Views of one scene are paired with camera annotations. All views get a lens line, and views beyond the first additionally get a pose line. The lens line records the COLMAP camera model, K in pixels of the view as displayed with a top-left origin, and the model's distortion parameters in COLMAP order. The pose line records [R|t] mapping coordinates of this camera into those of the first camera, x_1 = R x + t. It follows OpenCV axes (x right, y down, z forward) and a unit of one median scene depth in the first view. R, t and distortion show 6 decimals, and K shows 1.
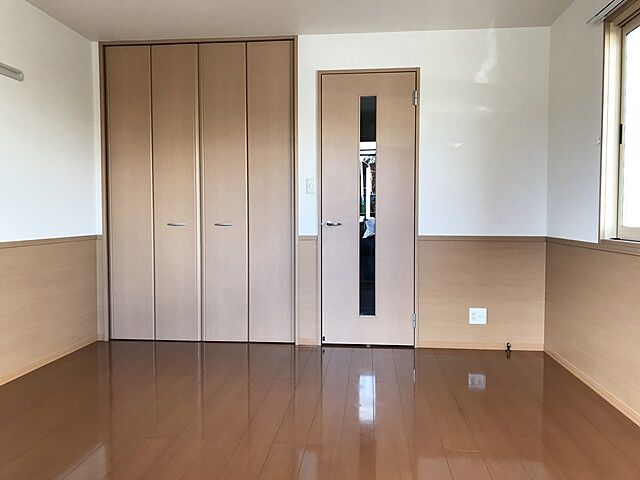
lens RADIAL K [[533.4, 0, 319.5], [0, 533.4, 224.9], [0, 0, 1]] dist [0.011424, -0.006399]
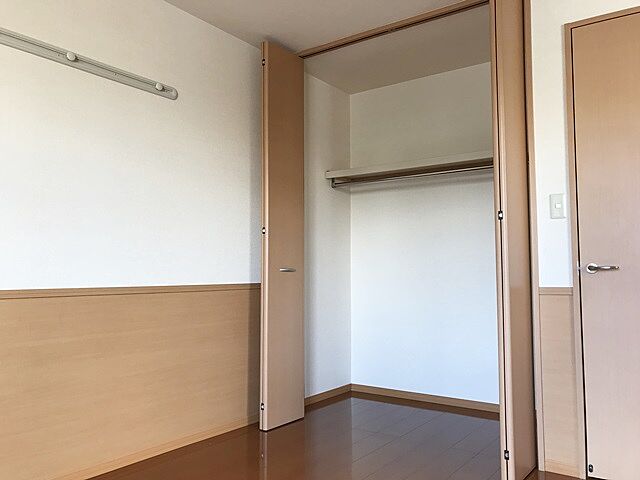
lens RADIAL K [[477.1, 0, 320.0], [0, 477.1, 240.0], [0, 0, 1]] dist [0.006479, 0.002734]
pose [[0.884612, -0.028379, -0.465463, -0.003046], [-0.003683, 0.997690, -0.067829, 0.005029], [0.466312, 0.061717, 0.882465, 0.393612]]
